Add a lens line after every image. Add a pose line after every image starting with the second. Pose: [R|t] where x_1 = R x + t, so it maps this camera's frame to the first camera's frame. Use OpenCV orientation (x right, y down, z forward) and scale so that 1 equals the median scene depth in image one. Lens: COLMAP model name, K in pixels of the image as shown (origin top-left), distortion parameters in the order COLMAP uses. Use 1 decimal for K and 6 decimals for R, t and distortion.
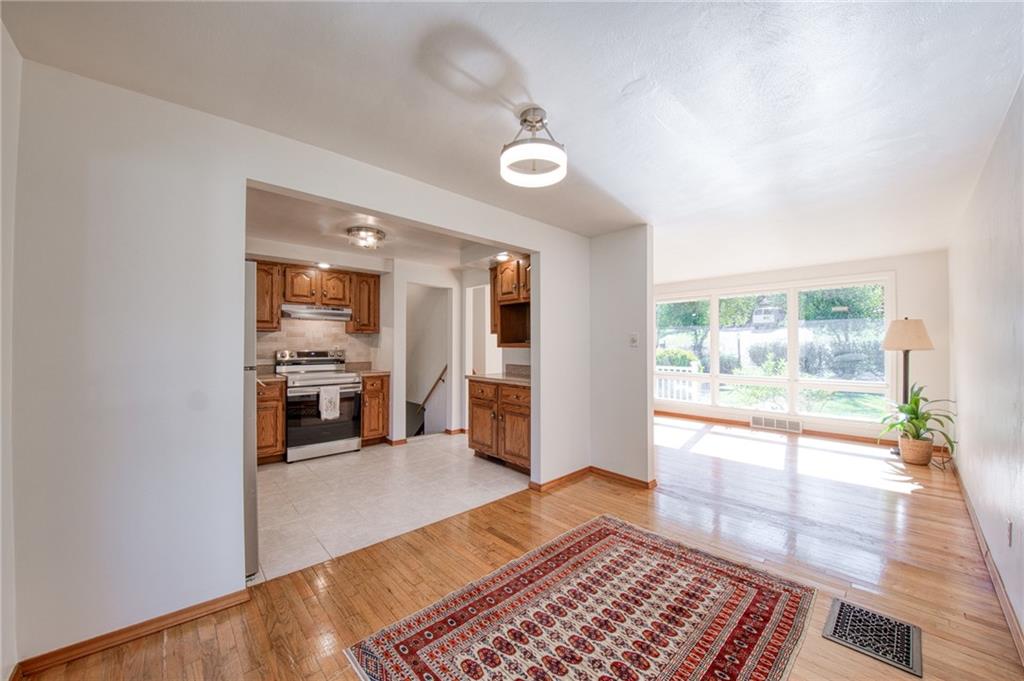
lens RADIAL K [[370.7, 0, 509.6], [0, 370.7, 341.4], [0, 0, 1]] dist [-0.026049, 0.001201]
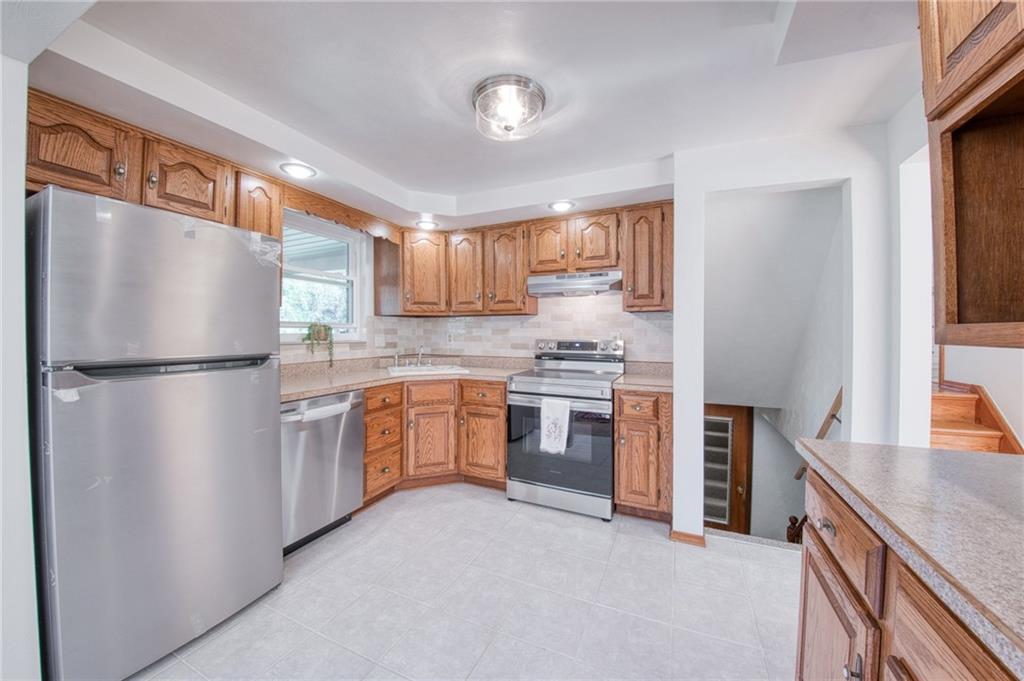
lens RADIAL K [[370.7, 0, 515.8], [0, 370.7, 331.1], [0, 0, 1]] dist [-0.026049, 0.001201]
pose [[0.388776, -0.004567, -0.921321, 0.049846], [0.002473, 0.999989, -0.003914, 0.010185], [0.921329, -0.000757, 0.388783, 0.633570]]
